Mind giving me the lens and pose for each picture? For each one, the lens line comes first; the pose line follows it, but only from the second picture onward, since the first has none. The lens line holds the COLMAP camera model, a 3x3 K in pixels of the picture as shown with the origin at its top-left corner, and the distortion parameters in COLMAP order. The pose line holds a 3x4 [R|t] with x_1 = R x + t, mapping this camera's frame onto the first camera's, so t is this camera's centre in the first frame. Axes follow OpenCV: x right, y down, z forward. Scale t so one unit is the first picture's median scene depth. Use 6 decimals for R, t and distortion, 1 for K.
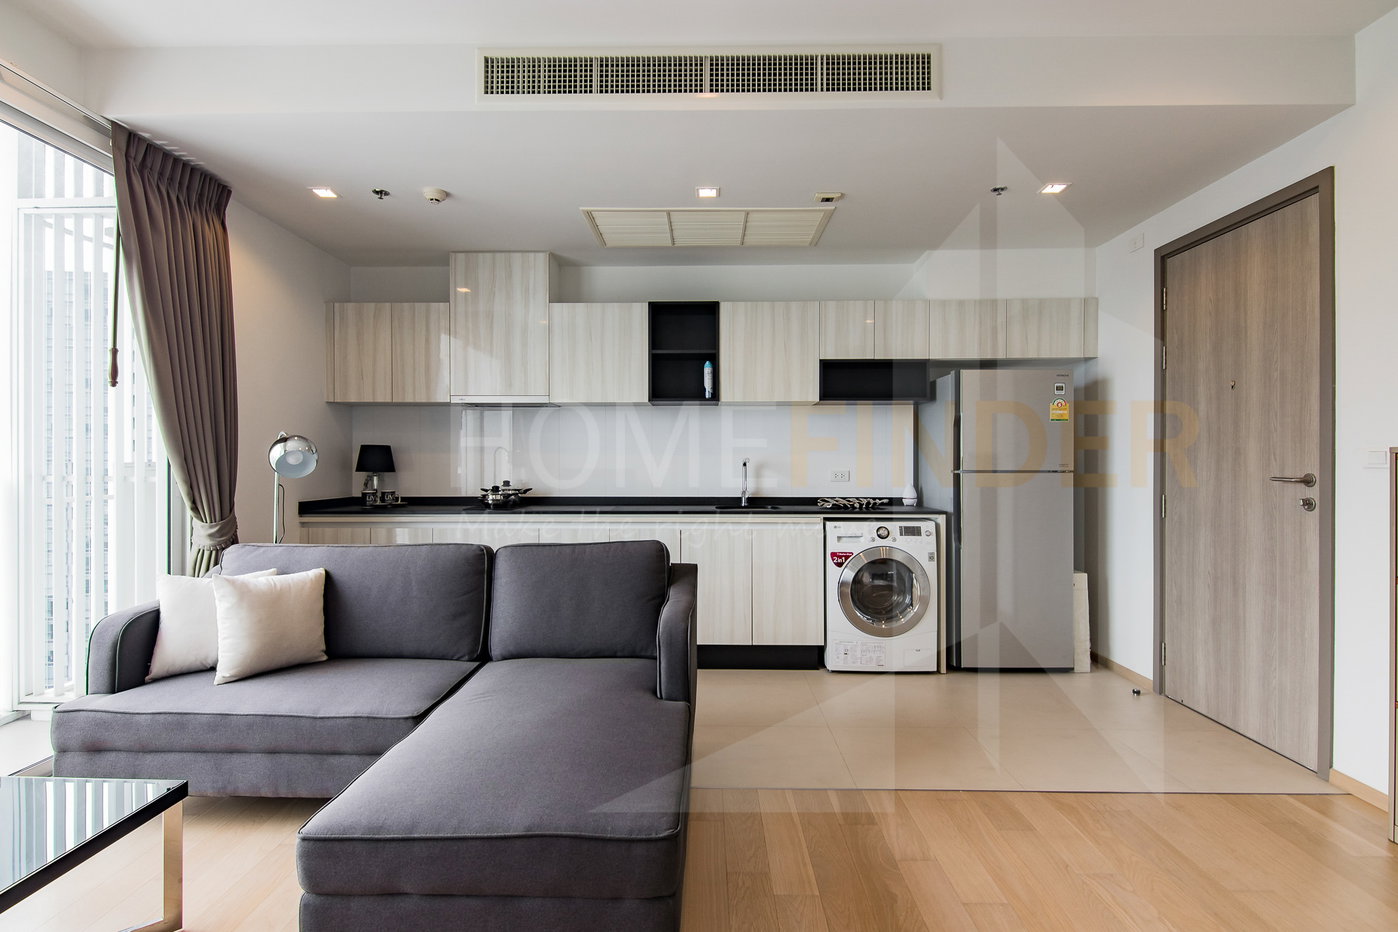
lens RADIAL K [[702.2, 0, 691.3], [0, 702.2, 465.2], [0, 0, 1]] dist [0.022867, -0.017683]
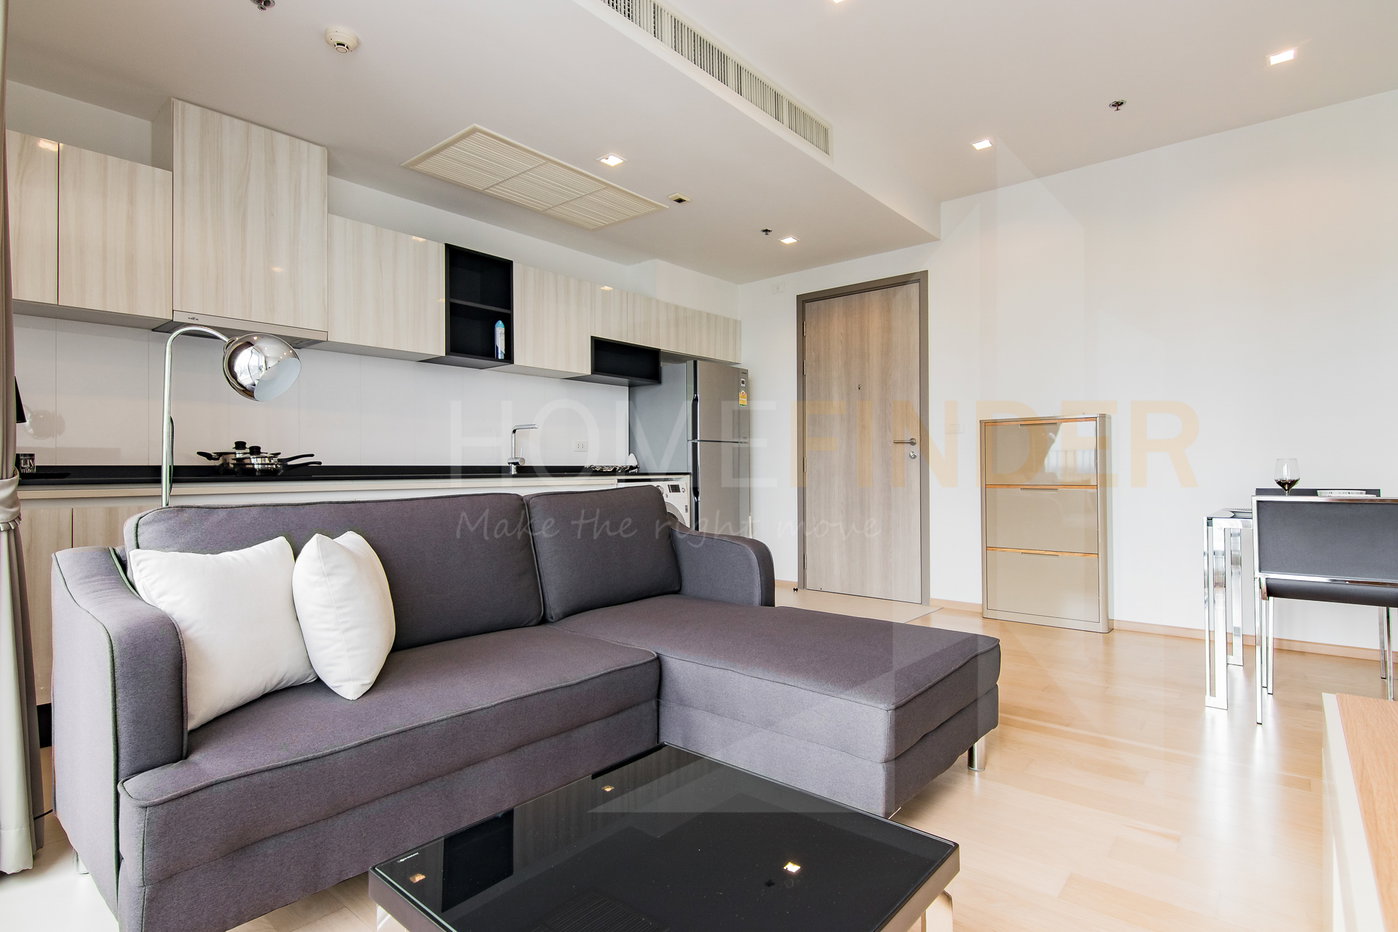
lens RADIAL K [[702.2, 0, 691.3], [0, 702.2, 465.2], [0, 0, 1]] dist [0.022867, -0.017683]
pose [[0.634141, 0.000905, 0.773217, -0.626959], [0.006135, 0.999962, -0.006201, 0.063674], [-0.773193, 0.008676, 0.634111, 0.219213]]
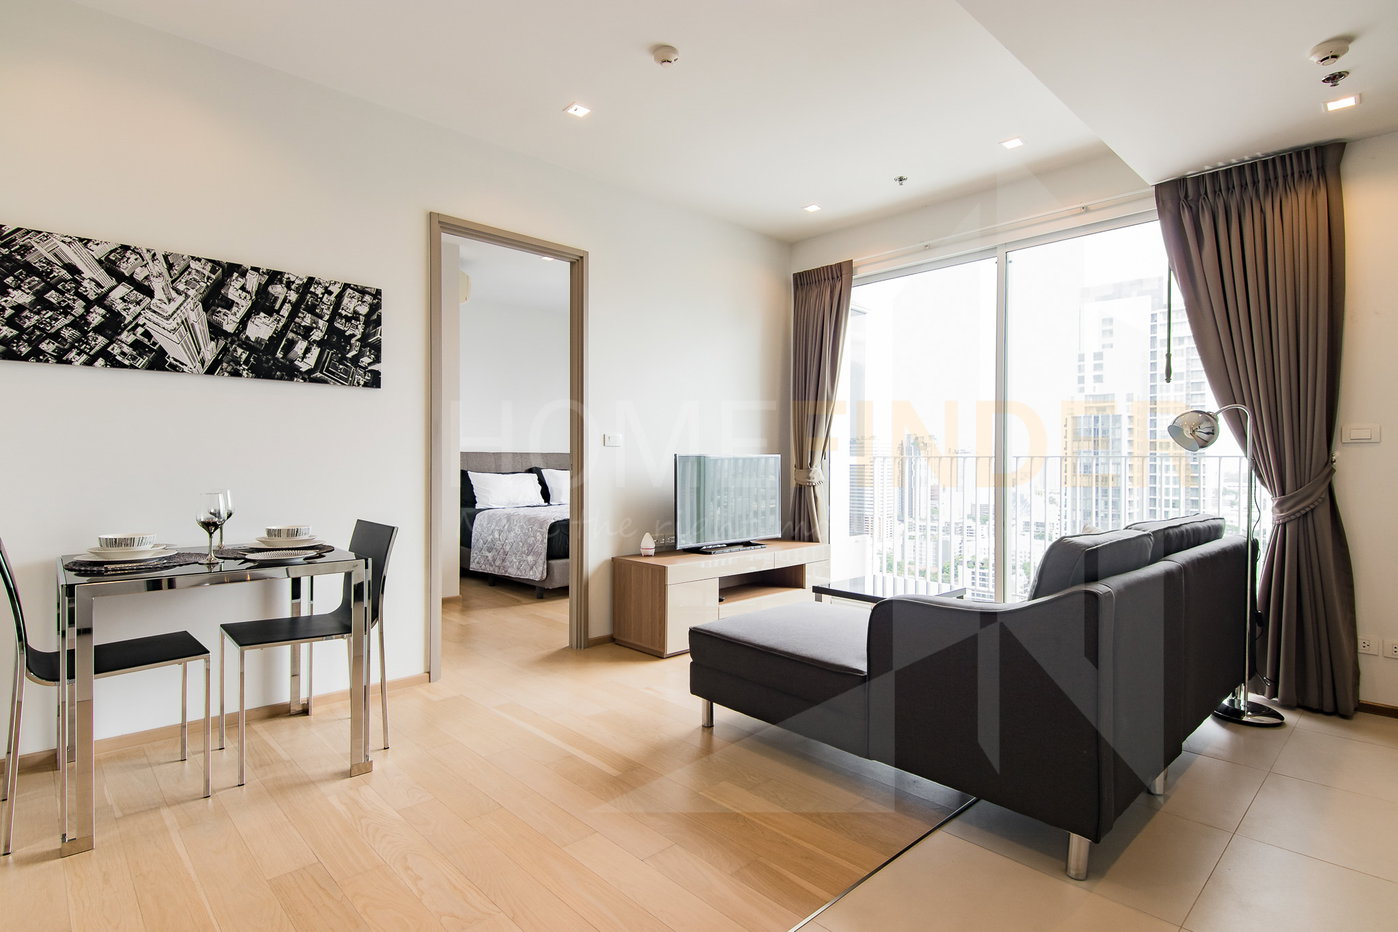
lens RADIAL K [[702.2, 0, 691.3], [0, 702.2, 465.2], [0, 0, 1]] dist [0.022867, -0.017683]
pose [[-0.717370, 0.001344, -0.696691, 0.520704], [-0.004456, 0.999969, 0.006517, 0.026605], [0.696678, 0.007779, -0.717342, 0.947365]]
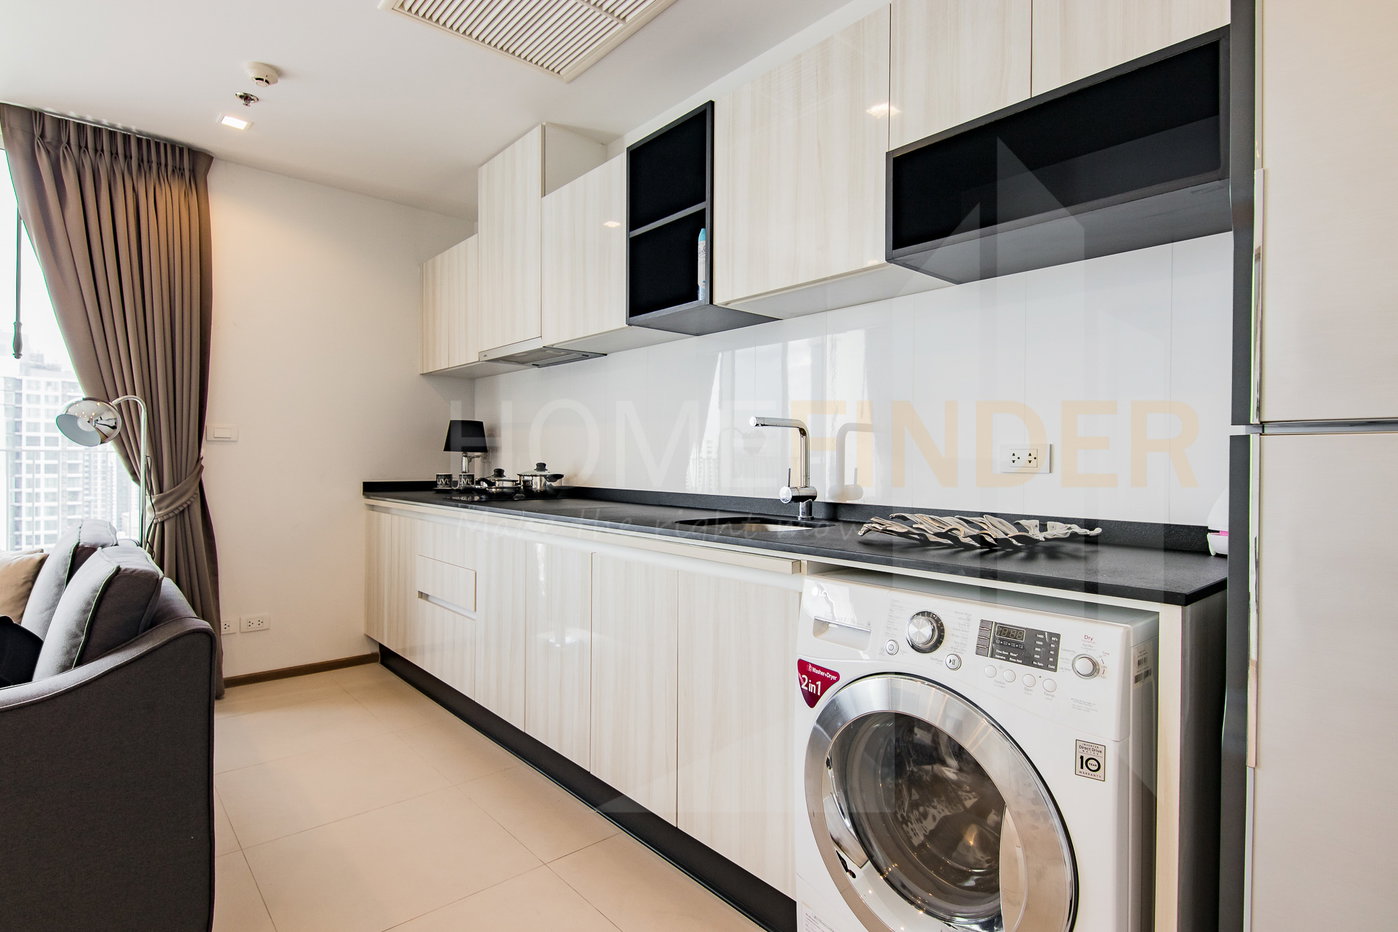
lens RADIAL K [[702.2, 0, 691.3], [0, 702.2, 465.2], [0, 0, 1]] dist [0.022867, -0.017683]
pose [[0.671245, 0.009854, -0.741170, 0.448618], [-0.009567, 0.999944, 0.004629, 0.023074], [0.741174, 0.003984, 0.671301, 0.743080]]
